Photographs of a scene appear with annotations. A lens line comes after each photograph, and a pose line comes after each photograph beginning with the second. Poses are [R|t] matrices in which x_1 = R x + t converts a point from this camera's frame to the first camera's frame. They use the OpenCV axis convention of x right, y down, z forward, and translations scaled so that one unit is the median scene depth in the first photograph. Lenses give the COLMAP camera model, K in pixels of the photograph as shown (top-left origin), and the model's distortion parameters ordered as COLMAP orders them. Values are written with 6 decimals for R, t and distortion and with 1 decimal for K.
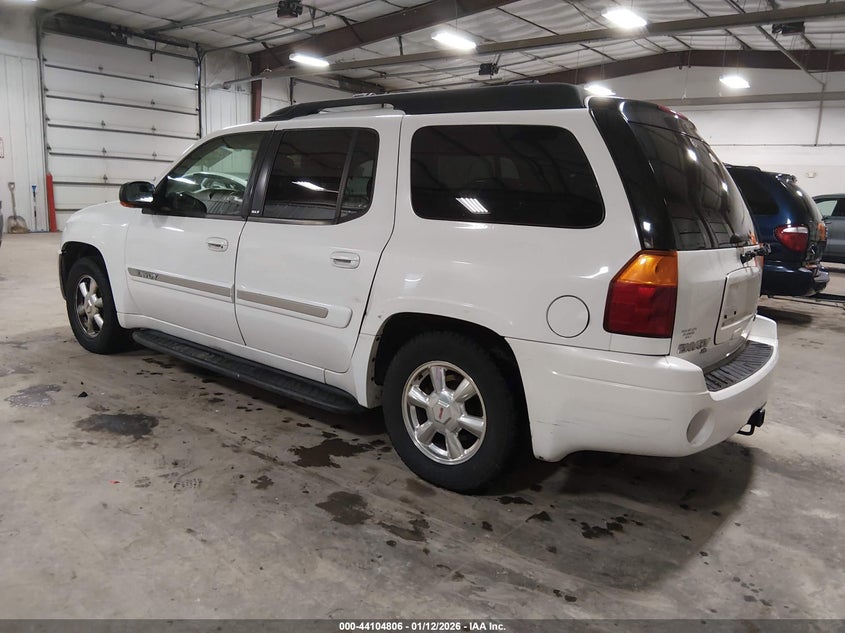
lens RADIAL K [[650.6, 0, 422.5], [0, 650.6, 316.5], [0, 0, 1]] dist [-0.001901, -0.002616]
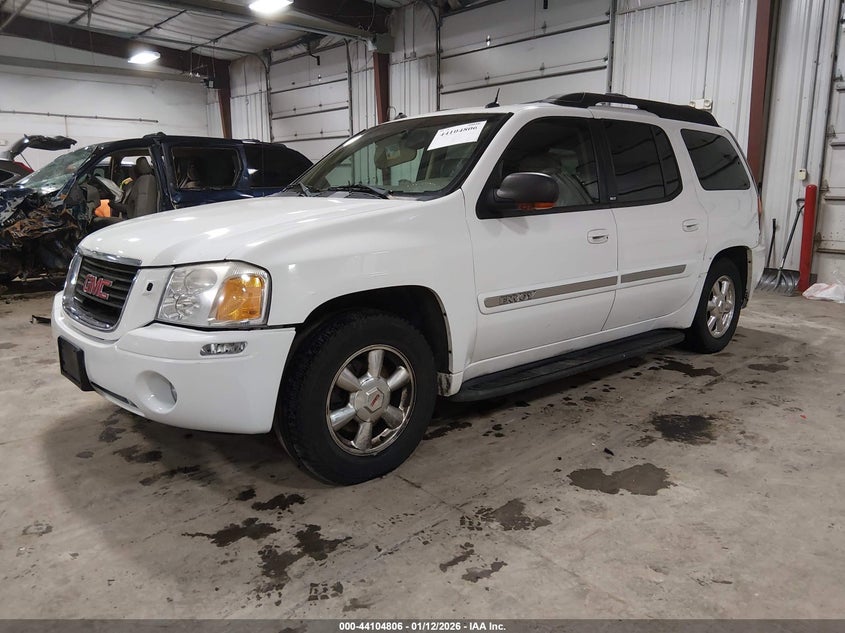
lens RADIAL K [[650.6, 0, 422.5], [0, 650.6, 316.5], [0, 0, 1]] dist [-0.001901, -0.002616]
pose [[0.165552, -0.237157, 0.957261, -1.374475], [0.180743, 0.961511, 0.206952, -0.257044], [-0.969497, 0.138757, 0.202044, 1.122729]]
